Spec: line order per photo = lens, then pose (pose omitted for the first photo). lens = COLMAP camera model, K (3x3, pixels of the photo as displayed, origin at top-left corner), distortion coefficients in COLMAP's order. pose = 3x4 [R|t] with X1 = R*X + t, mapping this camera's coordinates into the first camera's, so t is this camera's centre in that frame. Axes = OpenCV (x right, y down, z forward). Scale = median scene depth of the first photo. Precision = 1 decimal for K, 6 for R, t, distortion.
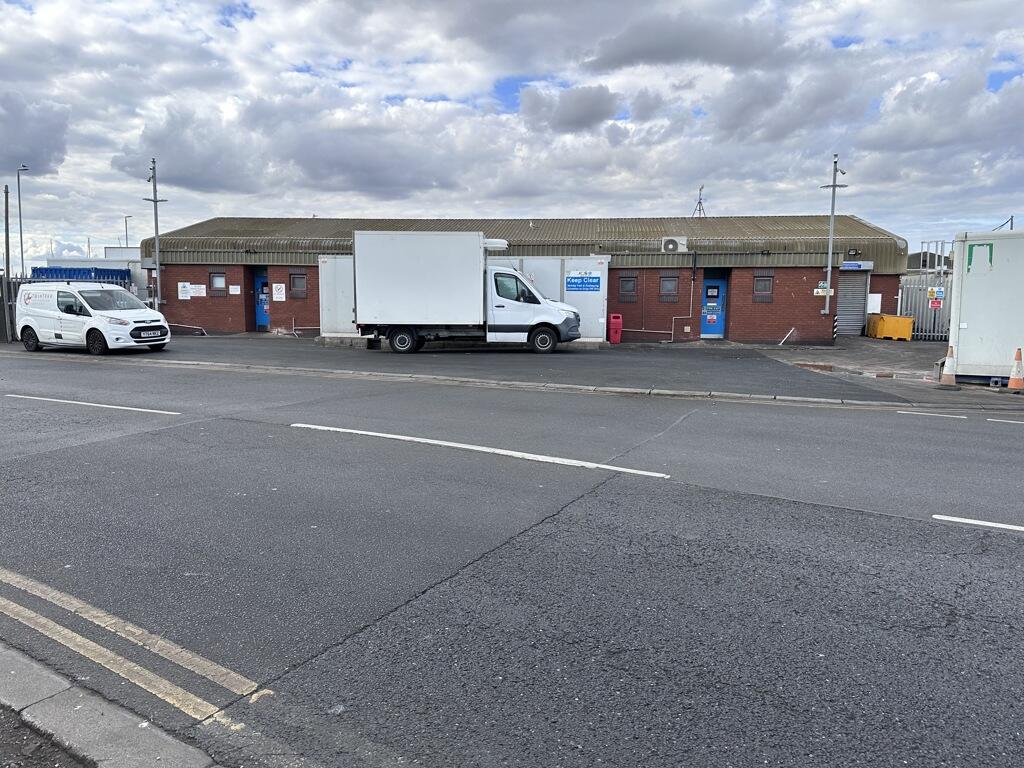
lens RADIAL K [[714.0, 0, 539.3], [0, 714.0, 366.2], [0, 0, 1]] dist [0.017732, -0.032373]
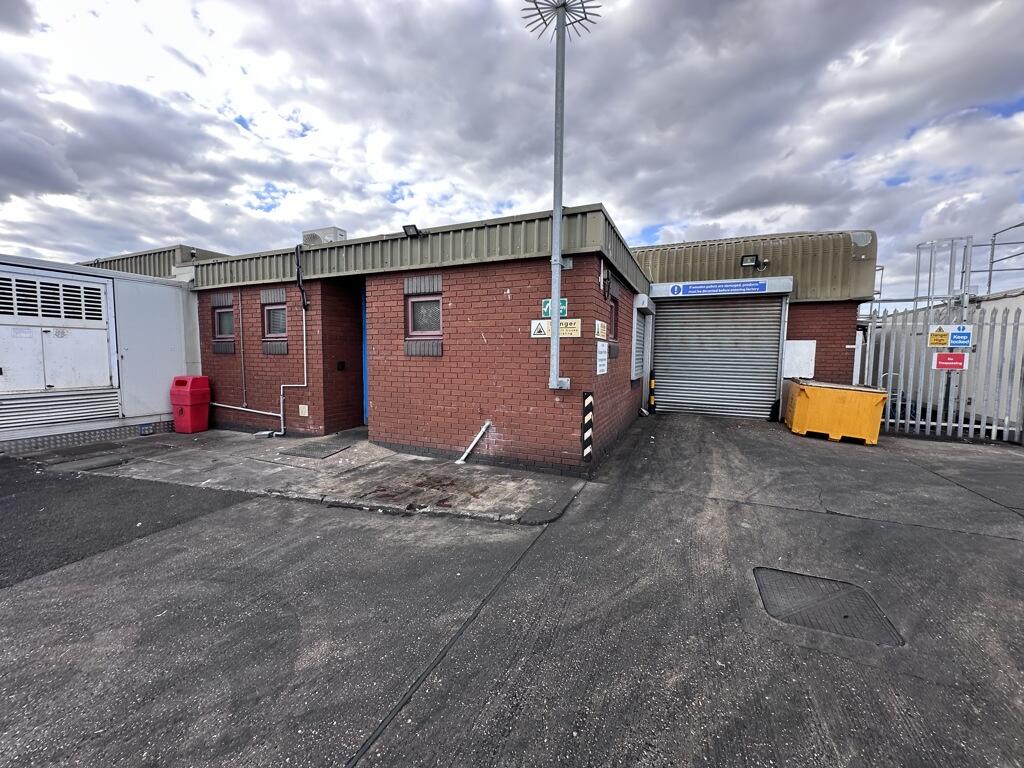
lens RADIAL K [[414.6, 0, 520.4], [0, 414.6, 381.4], [0, 0, 1]] dist [-0.000154, 0.000447]
pose [[0.954375, 0.021833, -0.297810, 0.371613], [-0.029898, 0.999298, -0.022553, -0.059870], [0.297109, 0.030428, 0.954359, 0.666983]]
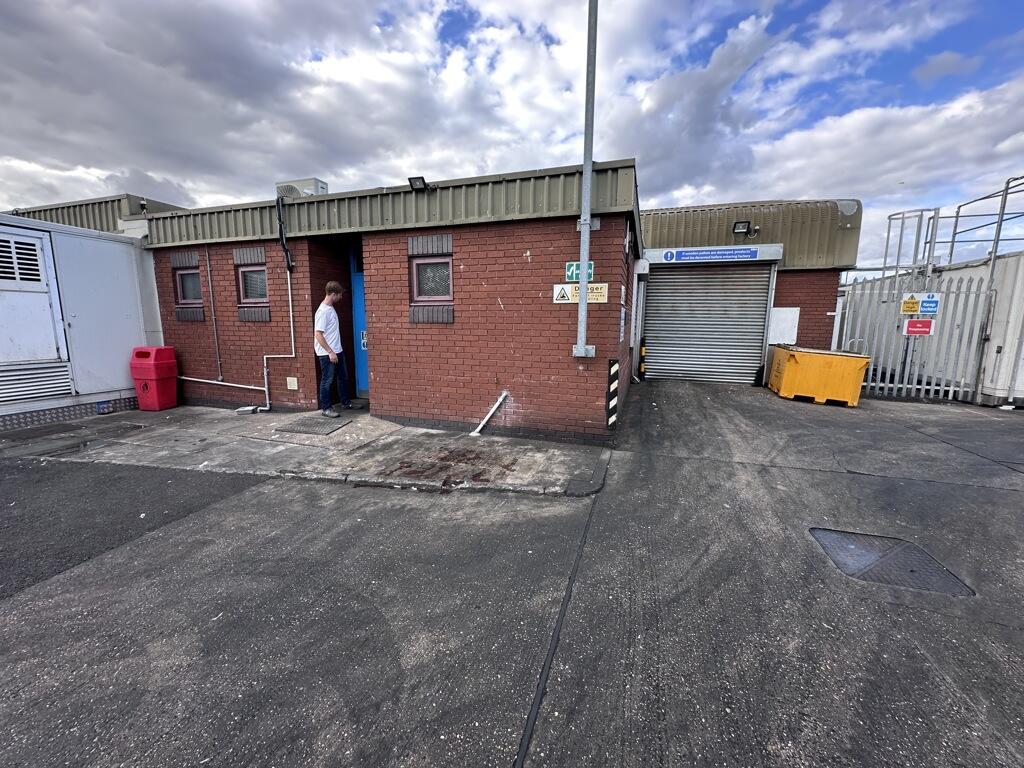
lens RADIAL K [[414.6, 0, 520.6], [0, 414.6, 382.6], [0, 0, 1]] dist [-0.000154, 0.000447]
pose [[0.979861, 0.029152, -0.197542, 0.343677], [-0.019008, 0.998411, 0.053057, -0.059157], [0.198775, -0.048233, 0.978858, 0.667366]]
